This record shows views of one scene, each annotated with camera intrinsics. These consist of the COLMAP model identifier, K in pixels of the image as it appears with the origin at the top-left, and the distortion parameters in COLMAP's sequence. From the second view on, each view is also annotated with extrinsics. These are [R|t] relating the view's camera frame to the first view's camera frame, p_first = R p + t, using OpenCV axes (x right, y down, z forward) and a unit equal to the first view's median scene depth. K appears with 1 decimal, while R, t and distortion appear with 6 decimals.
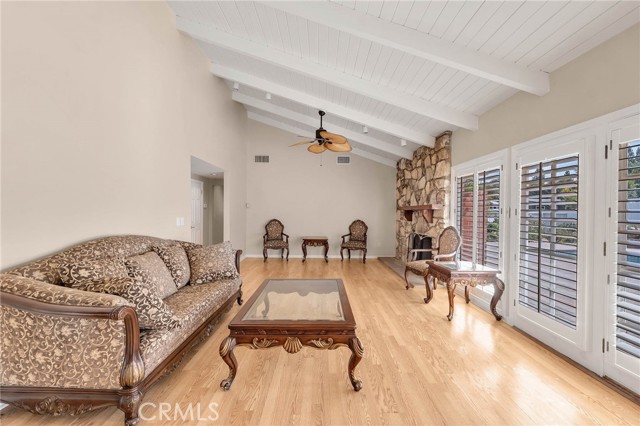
lens RADIAL K [[259.3, 0, 322.7], [0, 259.3, 215.9], [0, 0, 1]] dist [-0.000477, 0.000311]
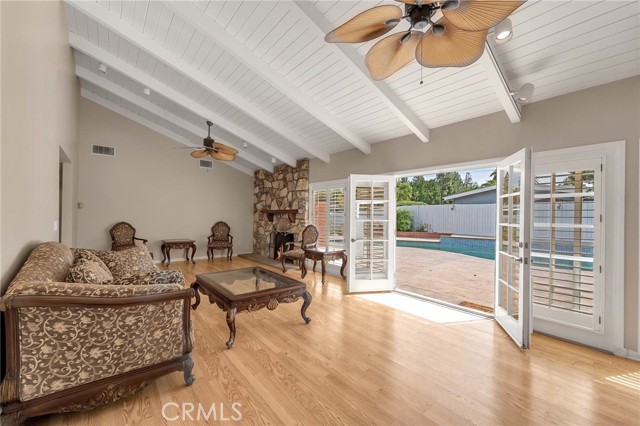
lens RADIAL K [[259.3, 0, 321.8], [0, 259.3, 214.6], [0, 0, 1]] dist [-0.000477, 0.000311]
pose [[0.767198, 0.003542, 0.641401, -0.343478], [0.003191, 0.999951, -0.009340, -0.002486], [-0.641403, 0.009212, 0.767149, -0.134492]]
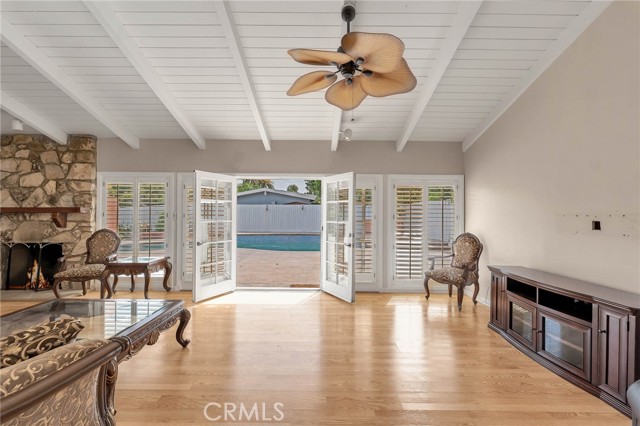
lens RADIAL K [[259.3, 0, 320.2], [0, 259.3, 213.9], [0, 0, 1]] dist [-0.000477, 0.000311]
pose [[-0.006341, -0.000055, 0.999980, -0.497382], [0.009975, 0.999950, 0.000118, -0.010988], [-0.999930, 0.009976, -0.006341, 0.111695]]
